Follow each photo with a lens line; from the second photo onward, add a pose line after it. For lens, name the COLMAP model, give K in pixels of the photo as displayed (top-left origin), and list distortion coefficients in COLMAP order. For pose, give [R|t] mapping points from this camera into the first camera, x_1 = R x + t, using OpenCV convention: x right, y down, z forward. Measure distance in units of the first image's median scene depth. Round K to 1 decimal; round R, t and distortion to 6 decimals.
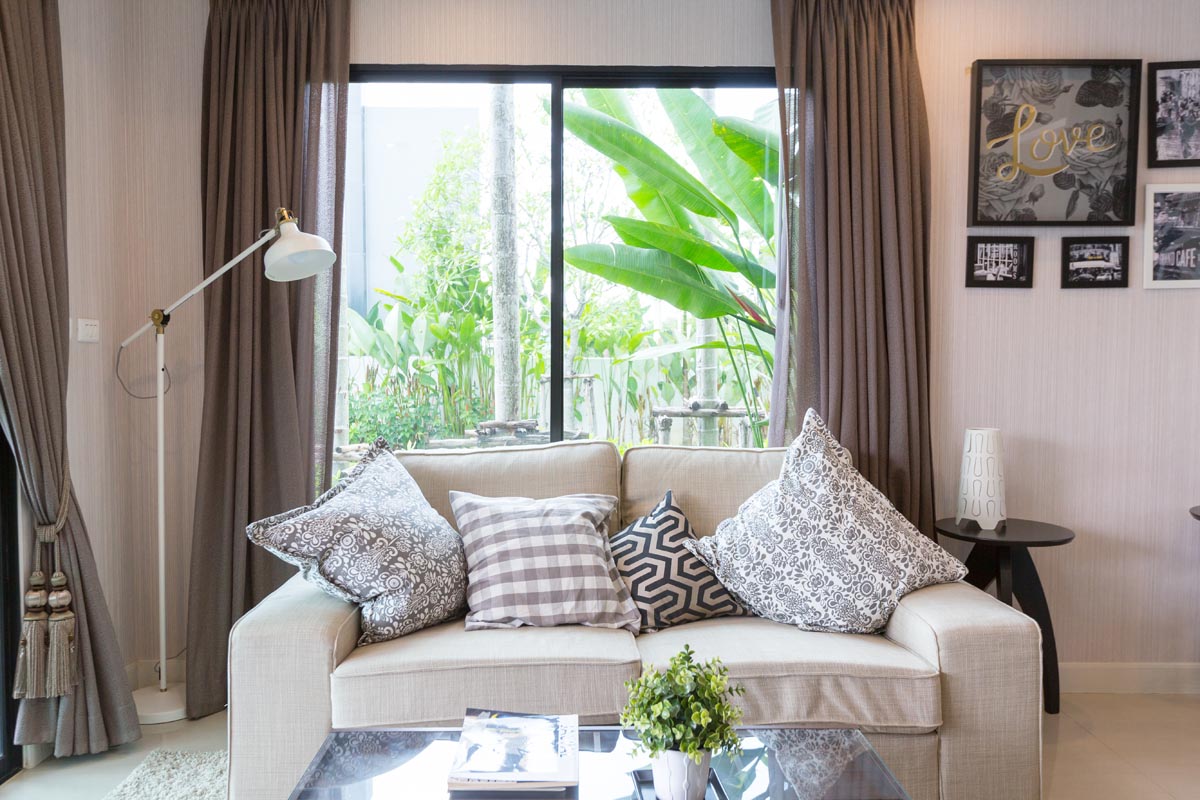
lens RADIAL K [[922.3, 0, 604.0], [0, 922.3, 397.7], [0, 0, 1]] dist [0.002191, 0.001902]
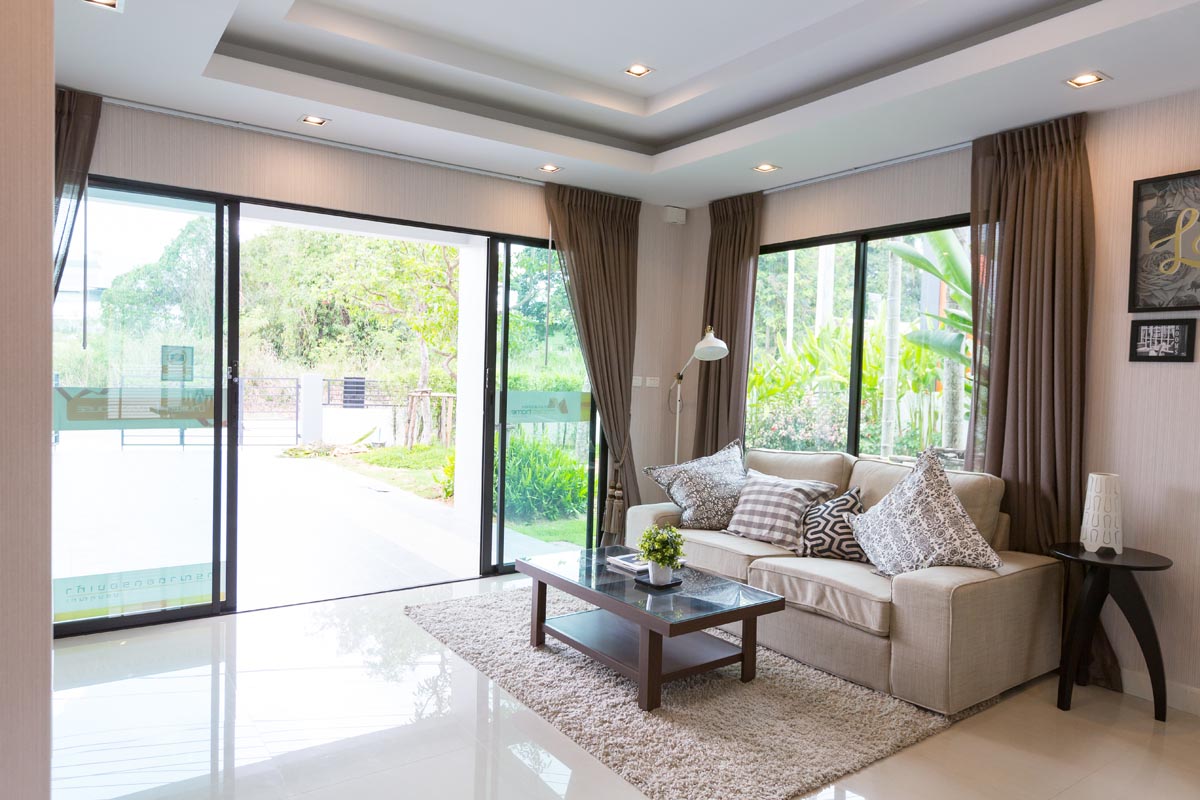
lens RADIAL K [[771.2, 0, 606.7], [0, 771.2, 401.4], [0, 0, 1]] dist [-0.007026, -0.001500]
pose [[0.577340, 0.042876, -0.815377, 0.992645], [-0.067981, 0.997677, 0.004327, -0.027632], [0.813669, 0.052932, 0.578914, -0.196258]]
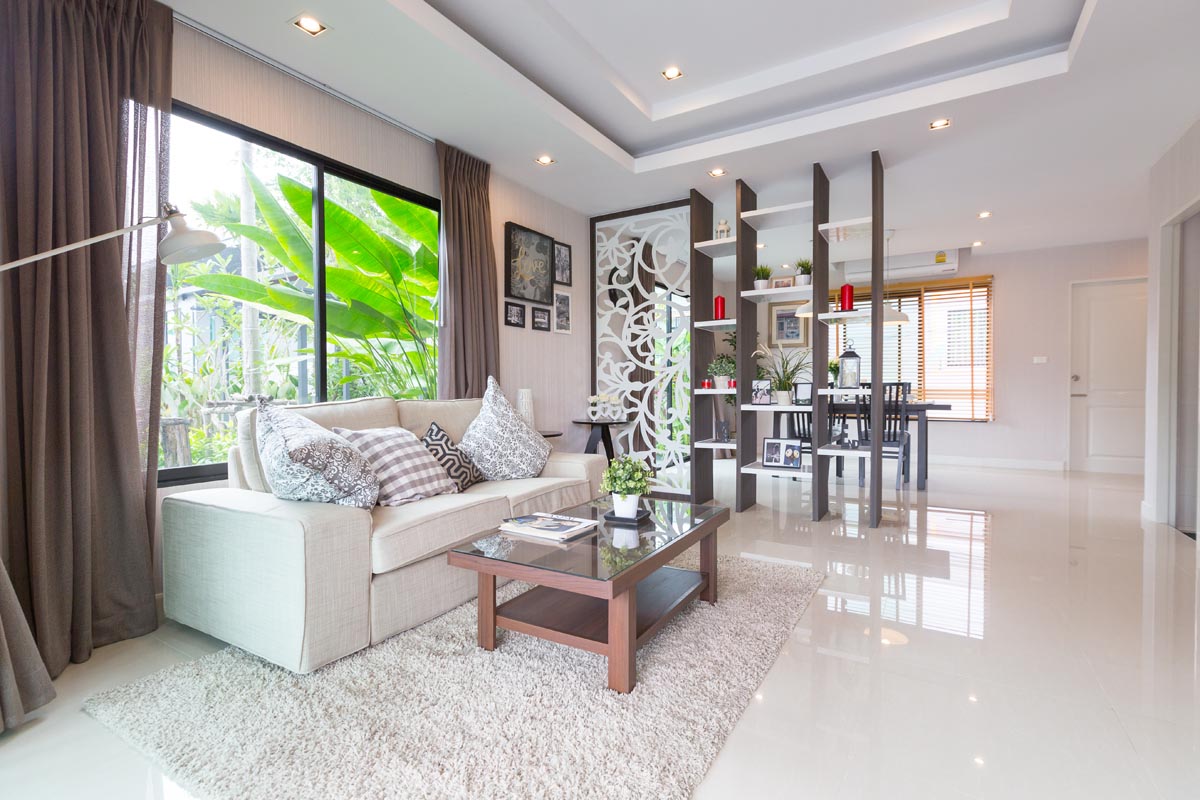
lens RADIAL K [[550.6, 0, 600.9], [0, 550.6, 394.4], [0, 0, 1]] dist [-0.003727, 0.000193]
pose [[0.527204, -0.018391, 0.849539, -0.693966], [0.053433, 0.998505, -0.011544, 0.081286], [-0.848057, 0.051479, 0.527399, 0.173154]]
